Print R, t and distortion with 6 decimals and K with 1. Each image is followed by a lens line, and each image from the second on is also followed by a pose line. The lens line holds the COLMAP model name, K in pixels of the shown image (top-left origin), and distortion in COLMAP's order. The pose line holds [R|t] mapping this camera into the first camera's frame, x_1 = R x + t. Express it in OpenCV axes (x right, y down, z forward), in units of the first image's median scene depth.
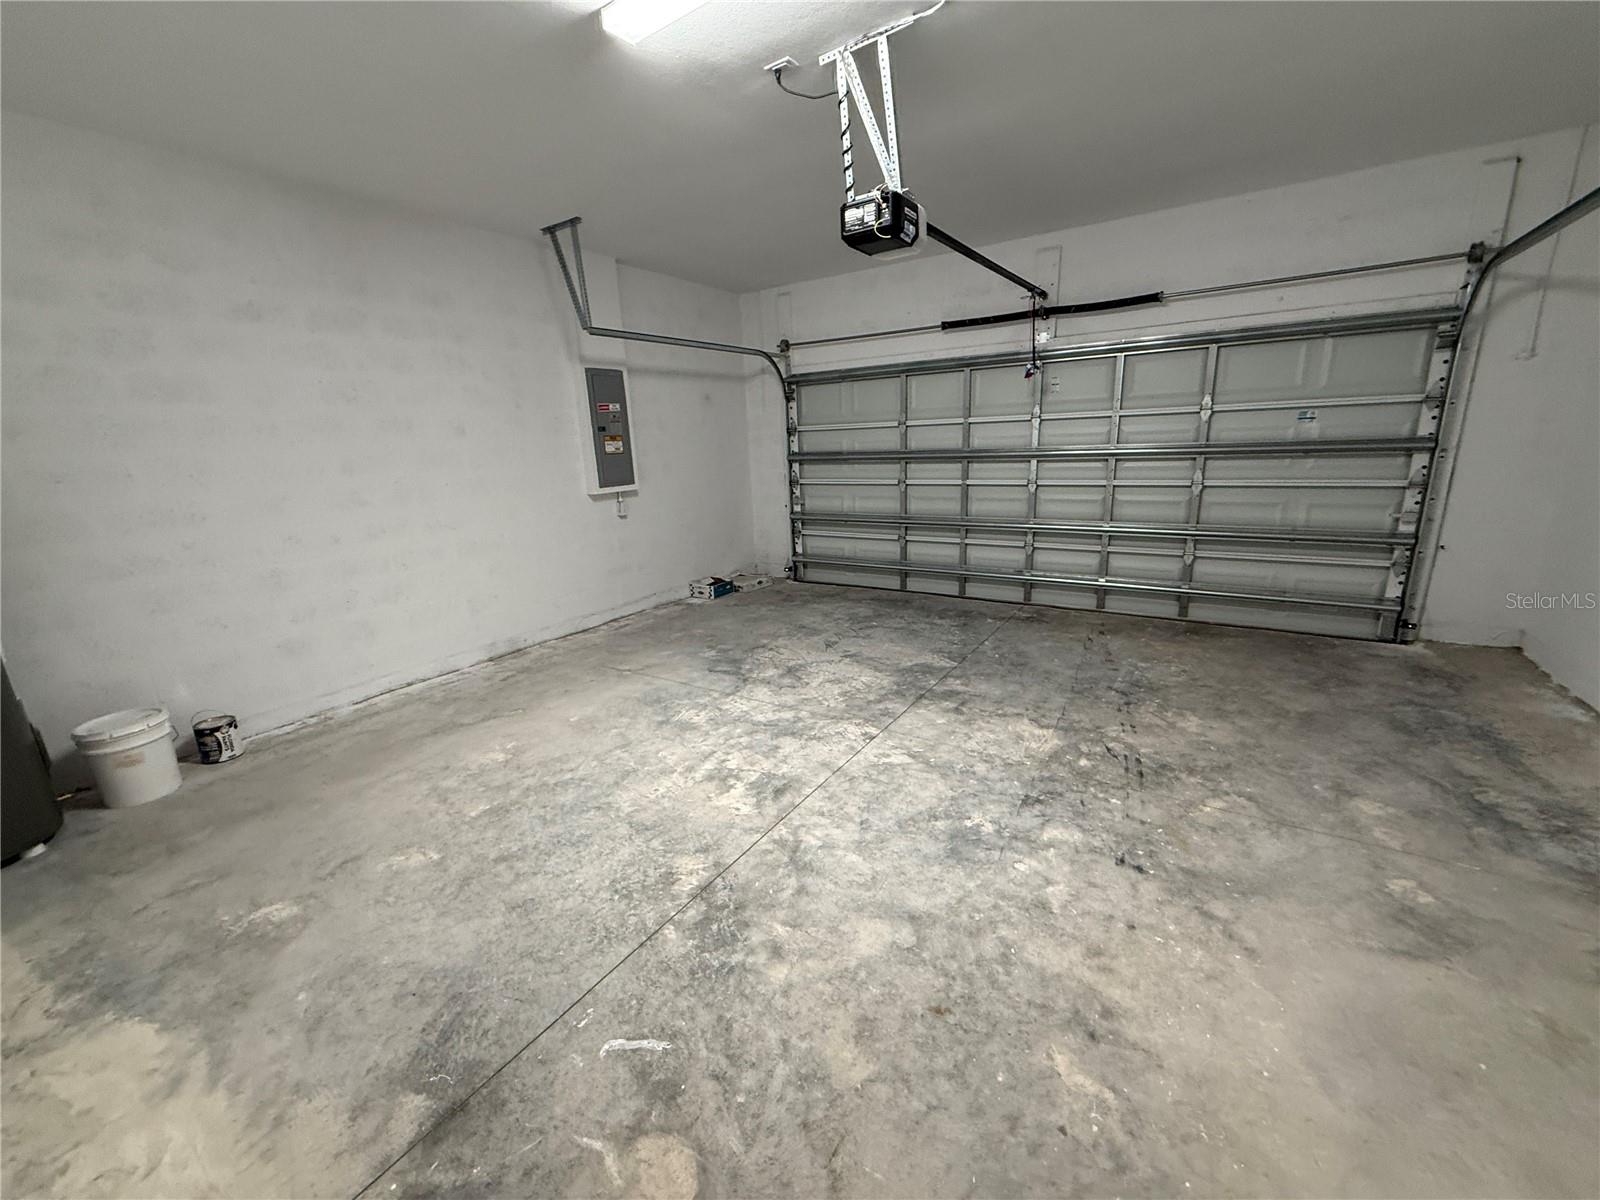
lens RADIAL K [[634.6, 0, 795.0], [0, 634.6, 601.8], [0, 0, 1]] dist [0.000011, -0.000137]
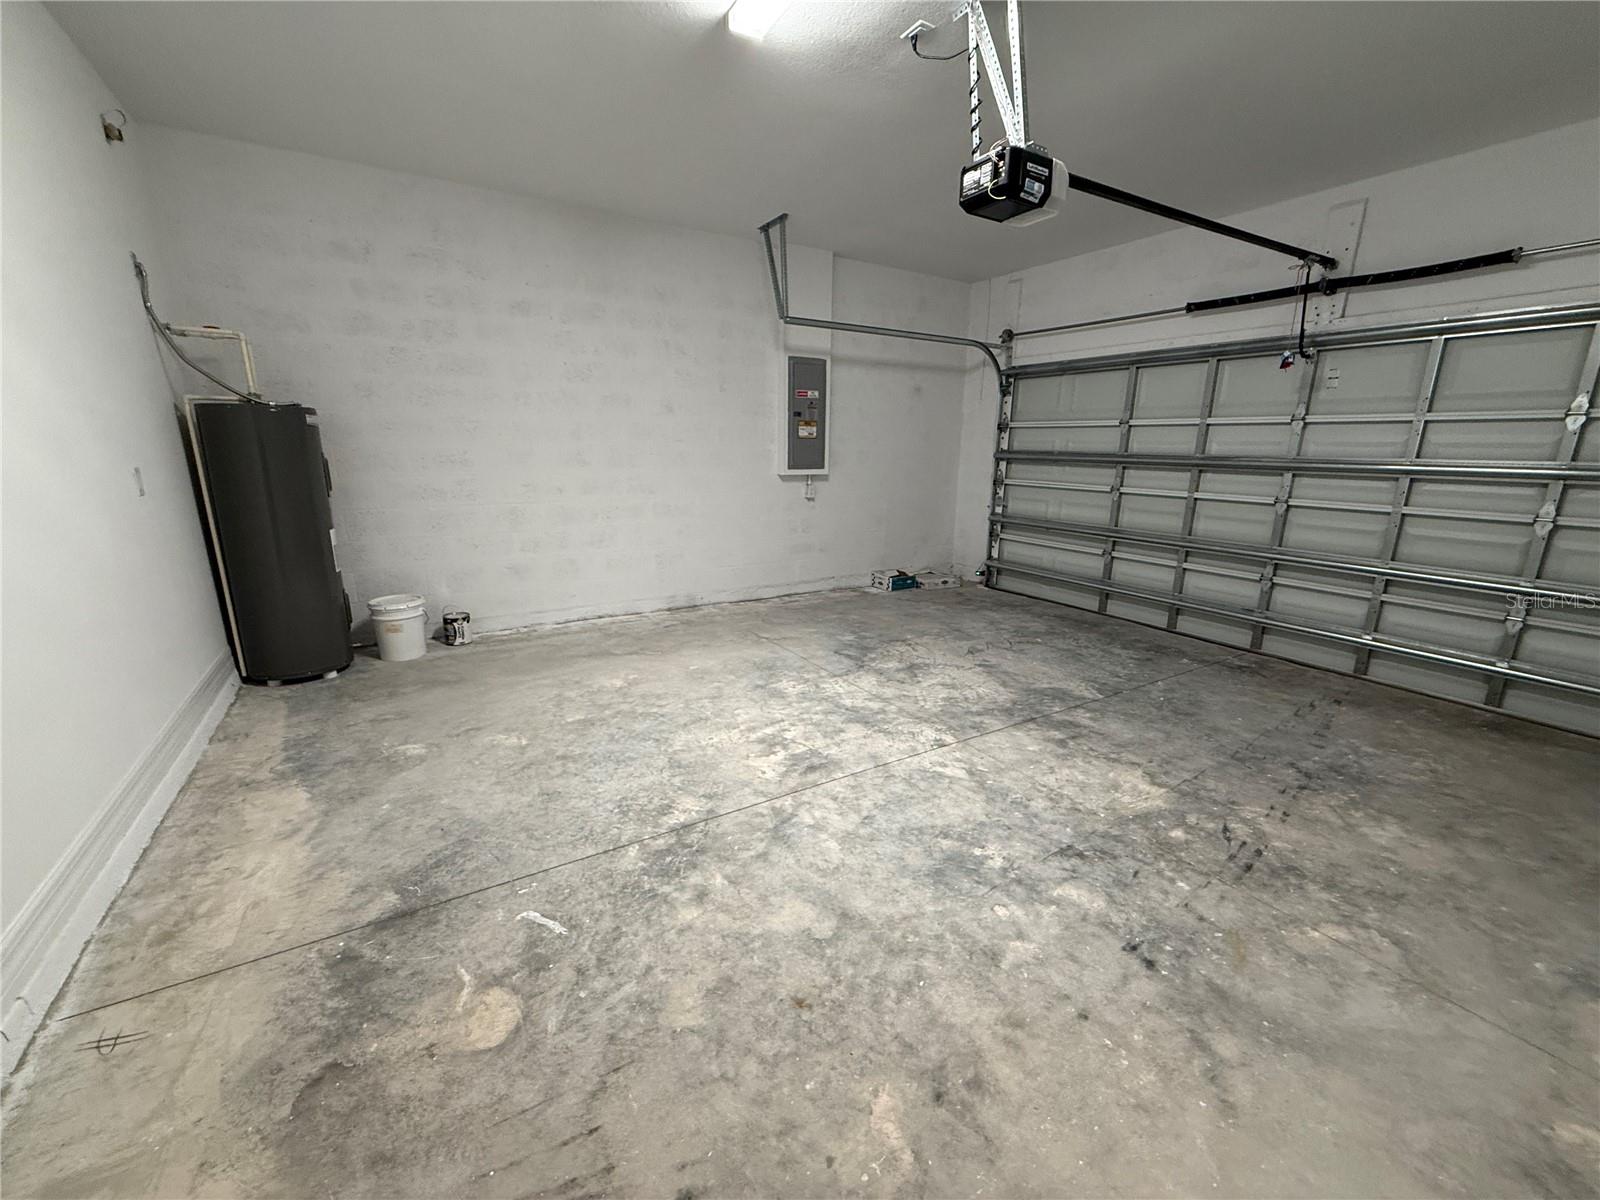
lens RADIAL K [[634.6, 0, 790.7], [0, 634.6, 600.5], [0, 0, 1]] dist [0.000011, -0.000137]
pose [[0.905849, 0.153149, -0.394947, 0.255032], [-0.154617, 0.987568, 0.028322, 0.012937], [0.394374, 0.035410, 0.918267, 0.052008]]
